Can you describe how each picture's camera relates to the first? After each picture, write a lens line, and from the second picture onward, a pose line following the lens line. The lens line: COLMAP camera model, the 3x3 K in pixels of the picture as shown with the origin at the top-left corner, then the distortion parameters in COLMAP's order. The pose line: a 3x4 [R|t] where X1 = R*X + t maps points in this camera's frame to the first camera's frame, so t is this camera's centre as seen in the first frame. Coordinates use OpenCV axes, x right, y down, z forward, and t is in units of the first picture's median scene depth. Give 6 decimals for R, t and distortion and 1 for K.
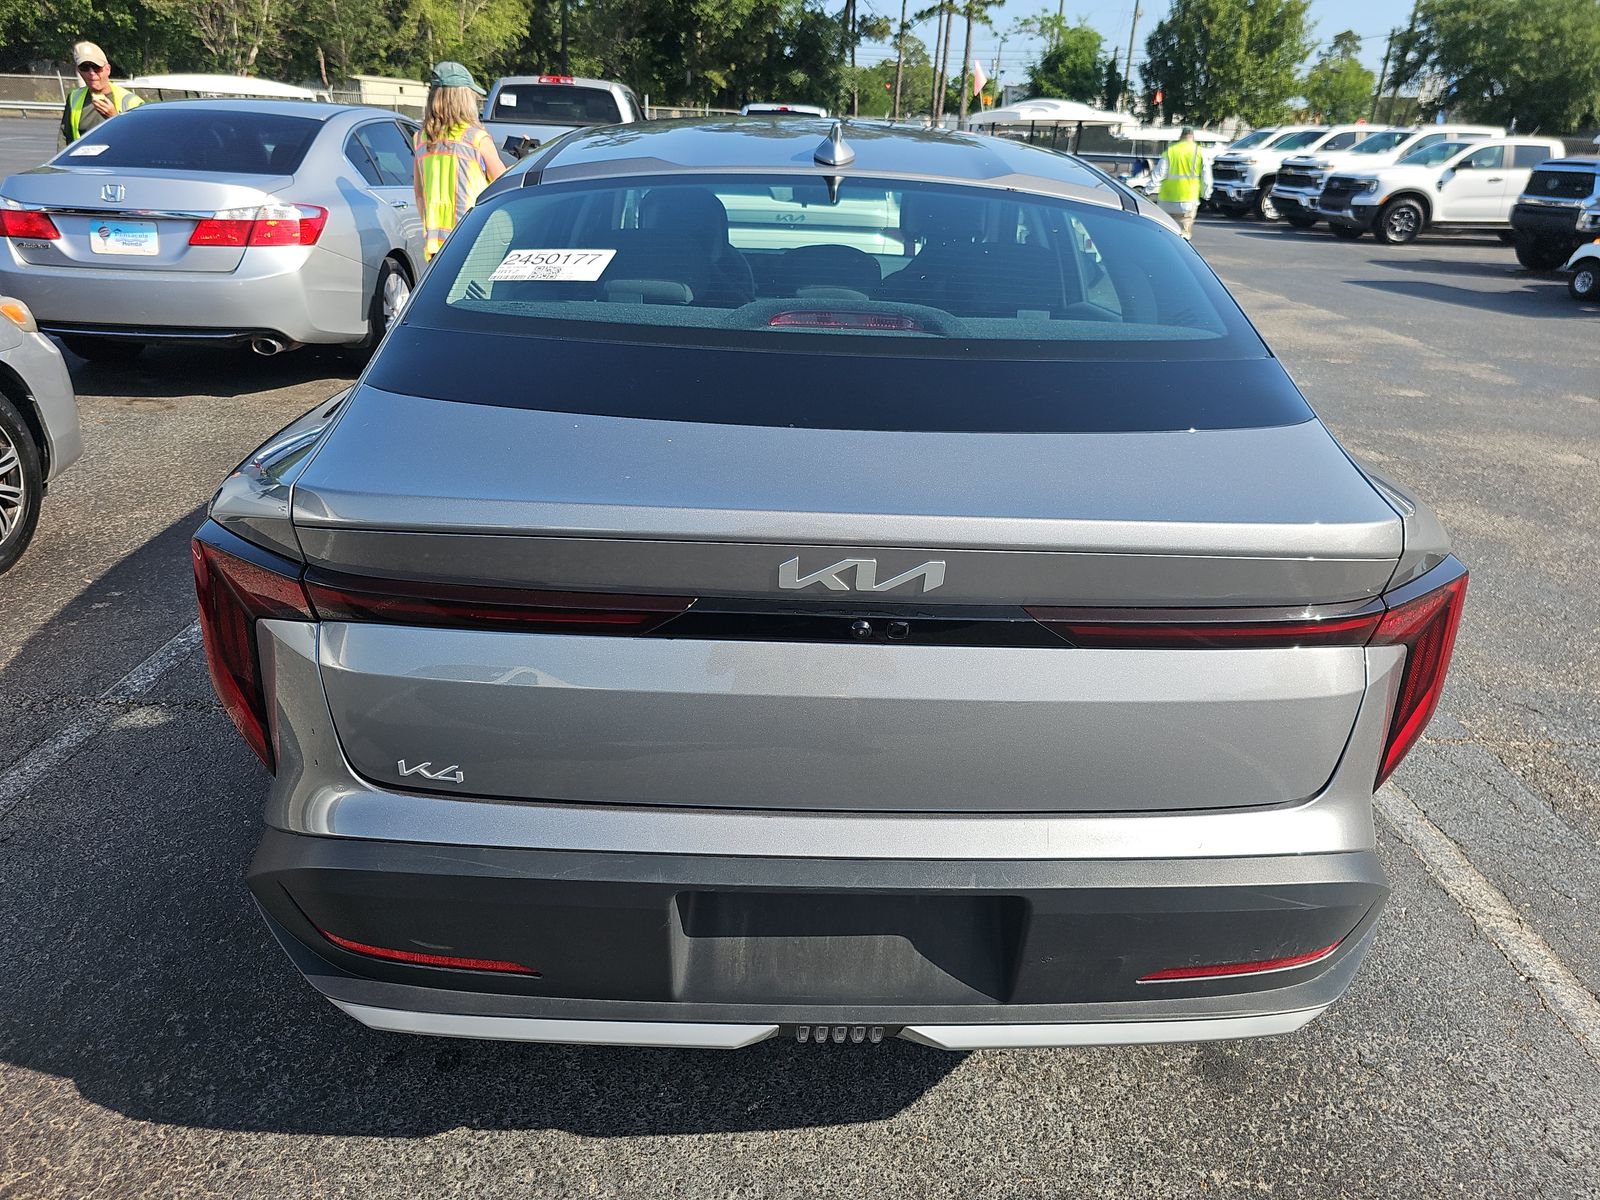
lens RADIAL K [[1079.1, 0, 808.5], [0, 1079.1, 586.3], [0, 0, 1]] dist [0.009922, -0.009337]
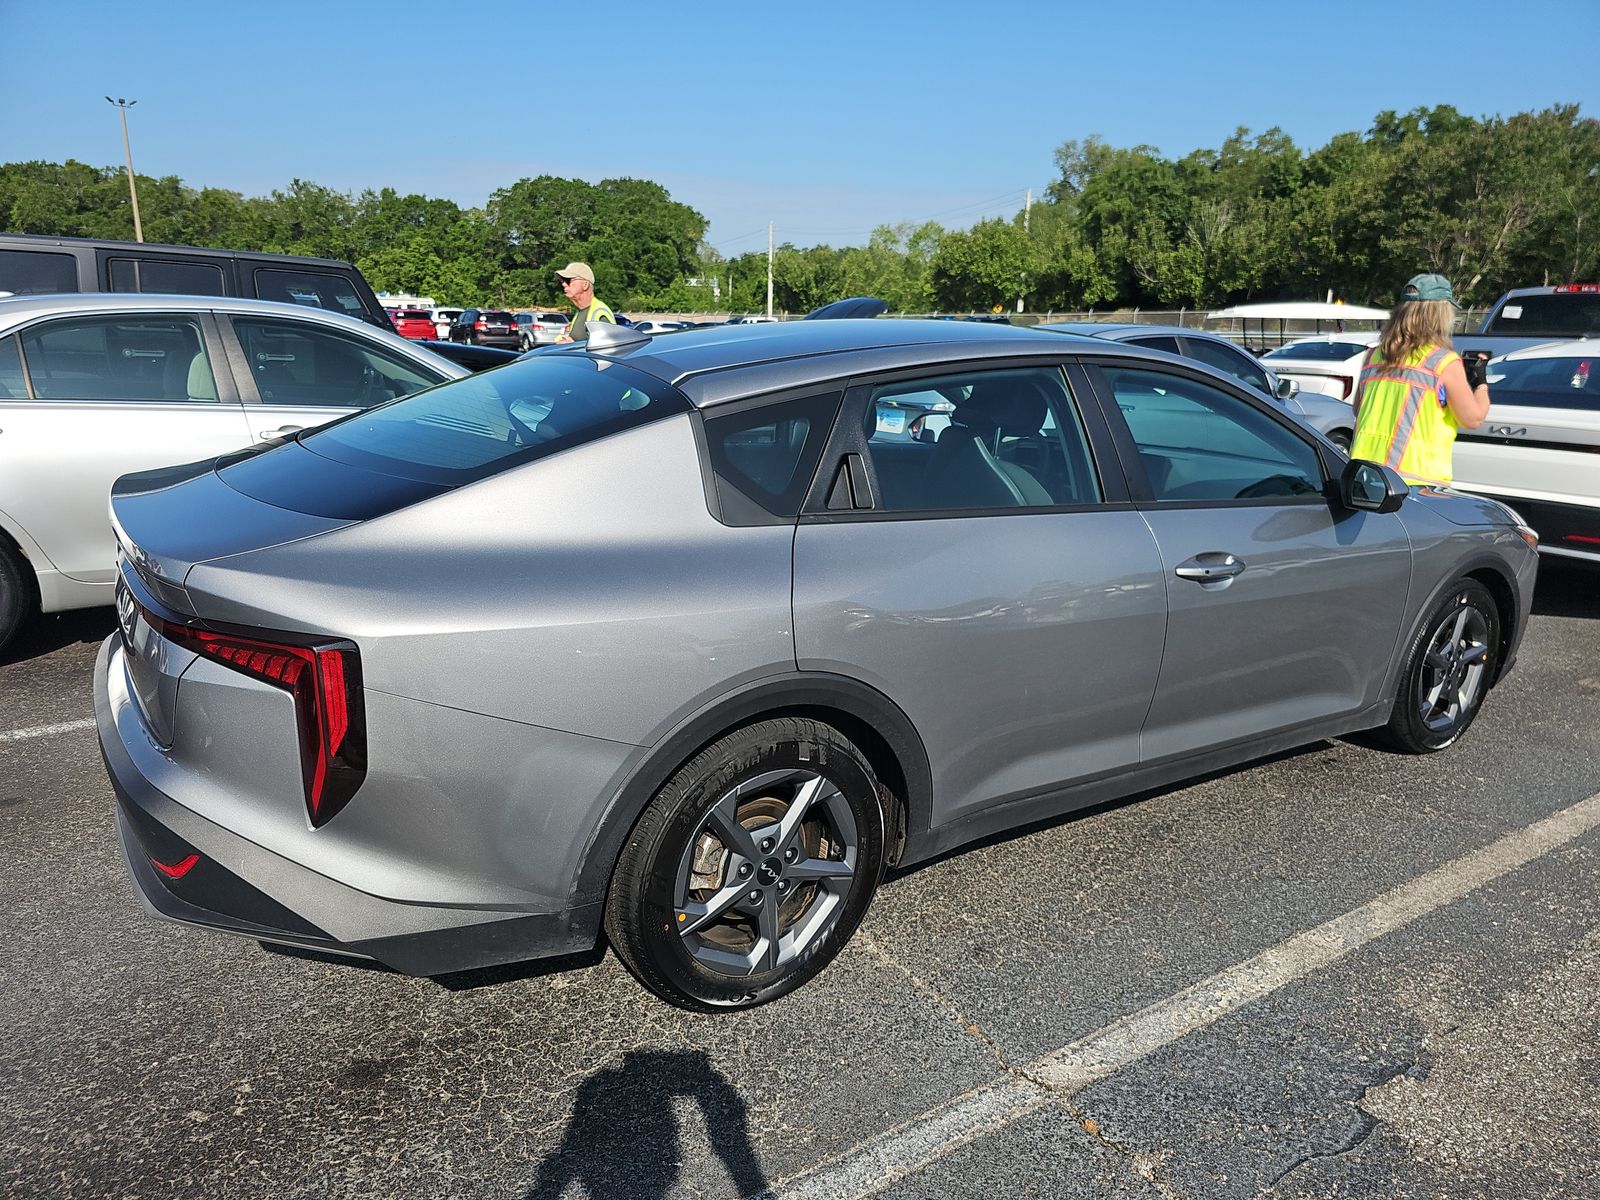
lens RADIAL K [[1079.1, 0, 795.8], [0, 1079.1, 594.5], [0, 0, 1]] dist [0.009922, -0.009337]
pose [[0.517882, 0.174747, -0.837414, 0.462628], [-0.322513, 0.946563, -0.001929, -0.057855], [0.792328, 0.271076, 0.546566, 0.182434]]
